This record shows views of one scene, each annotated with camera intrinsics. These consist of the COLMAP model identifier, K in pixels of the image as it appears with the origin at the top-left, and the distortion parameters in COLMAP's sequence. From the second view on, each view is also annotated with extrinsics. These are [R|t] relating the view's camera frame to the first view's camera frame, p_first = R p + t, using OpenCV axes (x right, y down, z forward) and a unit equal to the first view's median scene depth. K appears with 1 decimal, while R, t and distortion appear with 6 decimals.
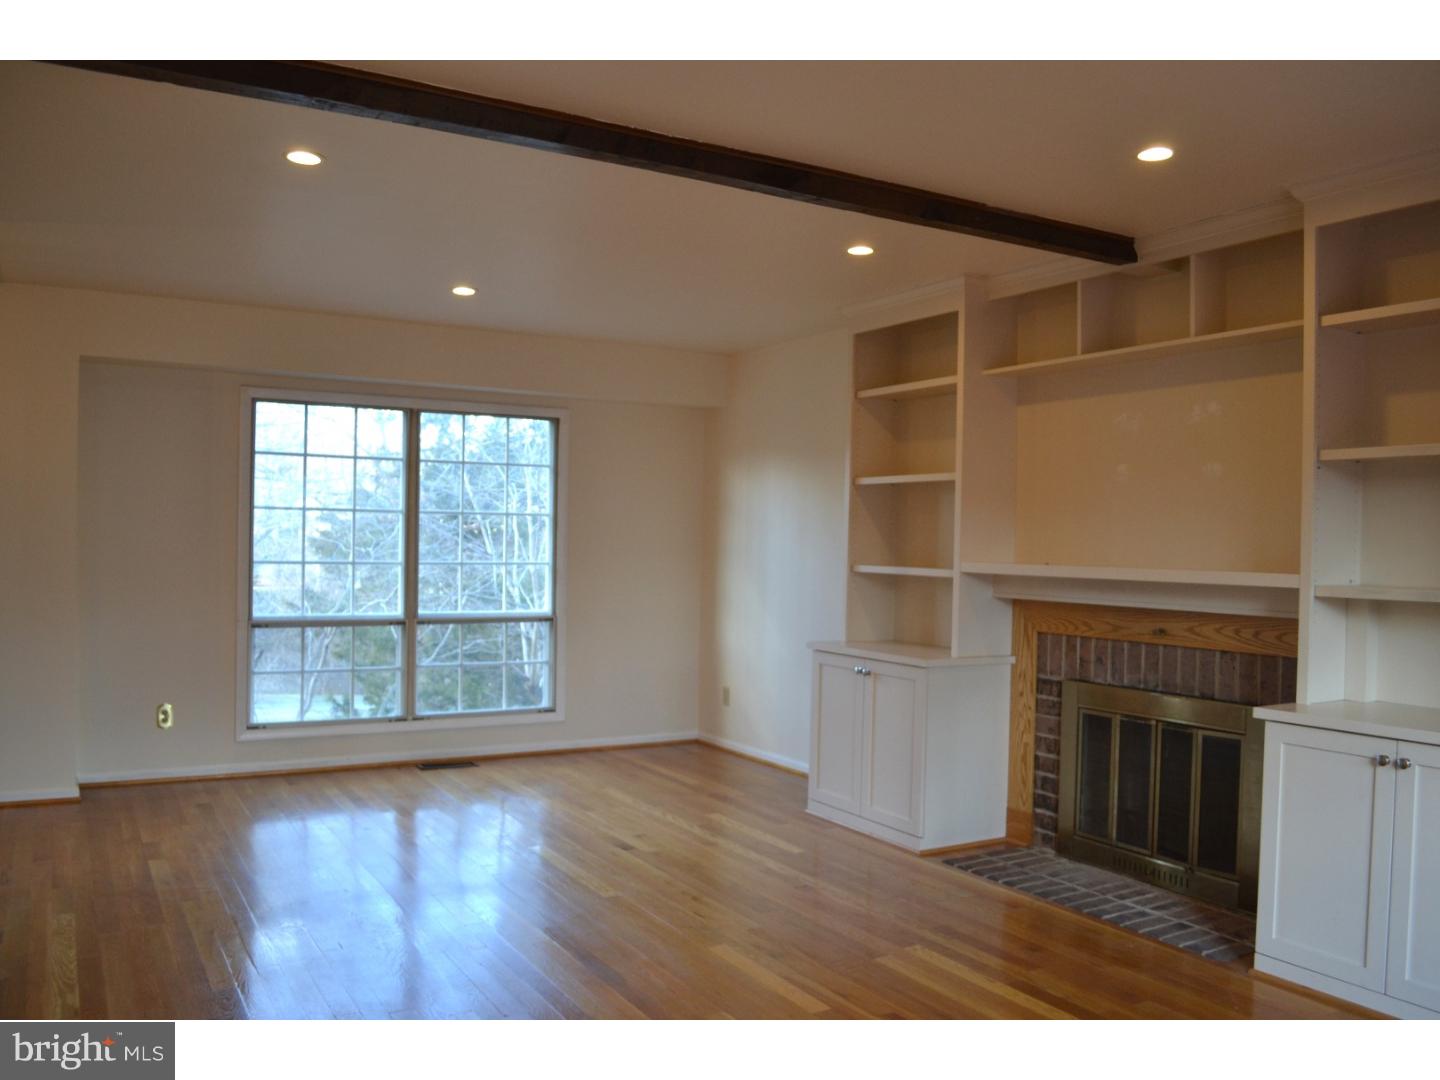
lens RADIAL K [[1167.6, 0, 720.0], [0, 1167.6, 540.0], [0, 0, 1]] dist [-0.059805, -0.002143]
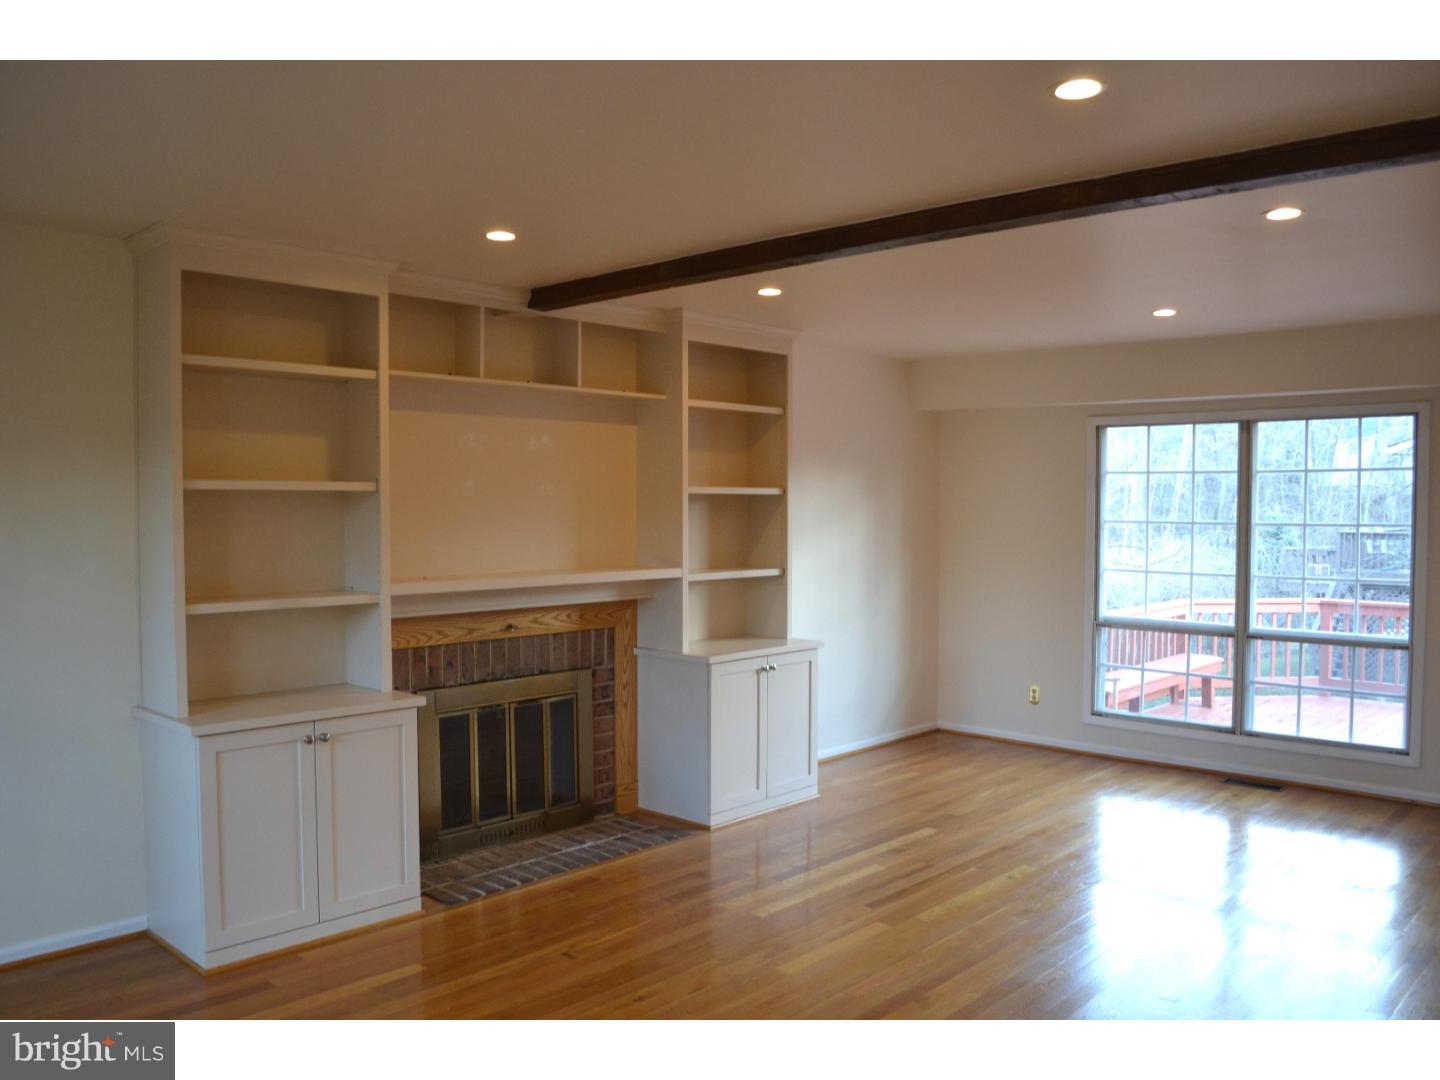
lens RADIAL K [[1167.6, 0, 720.0], [0, 1167.6, 540.0], [0, 0, 1]] dist [-0.059805, -0.002143]
pose [[-0.292826, -0.049480, 0.954885, -0.811278], [-0.009393, 0.998761, 0.048873, -0.068777], [-0.956120, 0.005342, -0.292928, 1.156823]]
